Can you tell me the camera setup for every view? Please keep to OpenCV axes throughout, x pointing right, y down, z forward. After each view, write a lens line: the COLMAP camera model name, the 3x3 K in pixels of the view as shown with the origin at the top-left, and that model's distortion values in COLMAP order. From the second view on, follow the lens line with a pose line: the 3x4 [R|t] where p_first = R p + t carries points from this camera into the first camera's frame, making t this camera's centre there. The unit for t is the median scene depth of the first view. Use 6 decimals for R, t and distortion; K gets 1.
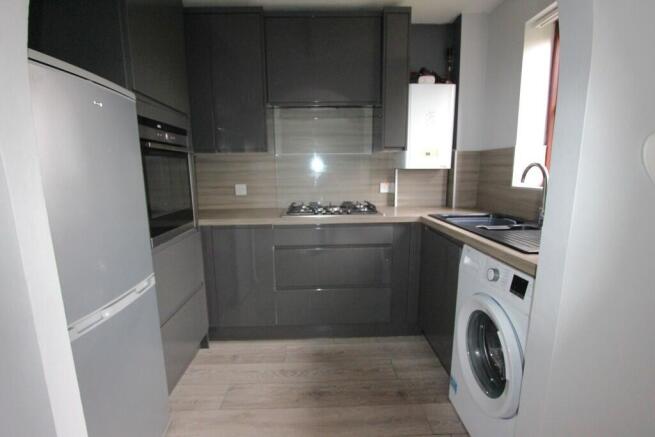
lens RADIAL K [[305.7, 0, 325.6], [0, 305.7, 223.8], [0, 0, 1]] dist [-0.003309, -0.000839]
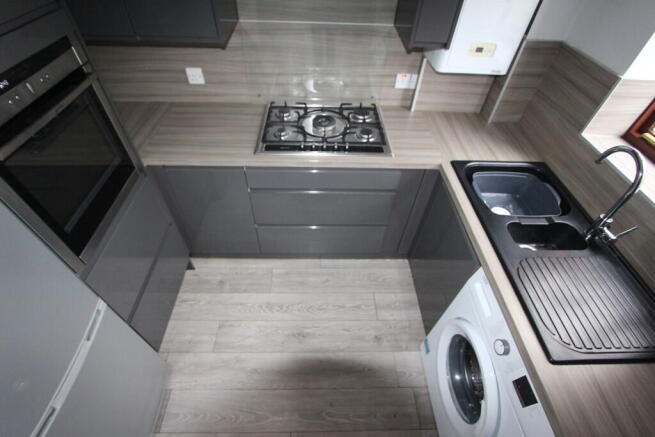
lens RADIAL K [[305.7, 0, 325.9], [0, 305.7, 218.1], [0, 0, 1]] dist [-0.003309, -0.000839]
pose [[0.998982, 0.035311, 0.028078, 0.012211], [-0.045107, 0.792018, 0.608829, -0.361322], [-0.000740, -0.609476, 0.792804, 0.318114]]
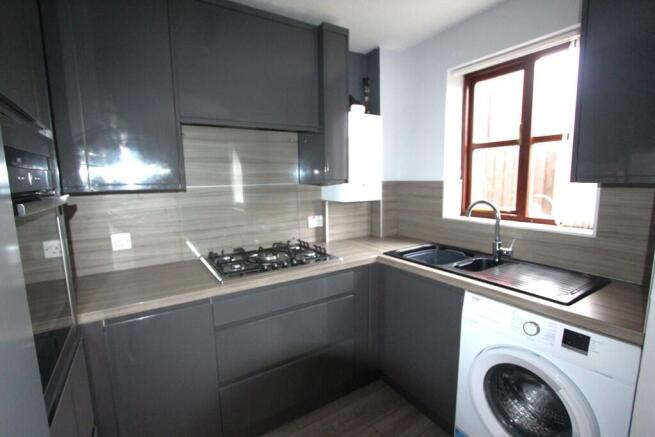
lens RADIAL K [[305.7, 0, 321.9], [0, 305.7, 222.1], [0, 0, 1]] dist [-0.003309, -0.000839]
pose [[0.863149, -0.076685, 0.499093, -0.285565], [0.095334, 0.995374, -0.011937, -0.130139], [-0.495868, 0.057884, 0.866466, 0.274139]]
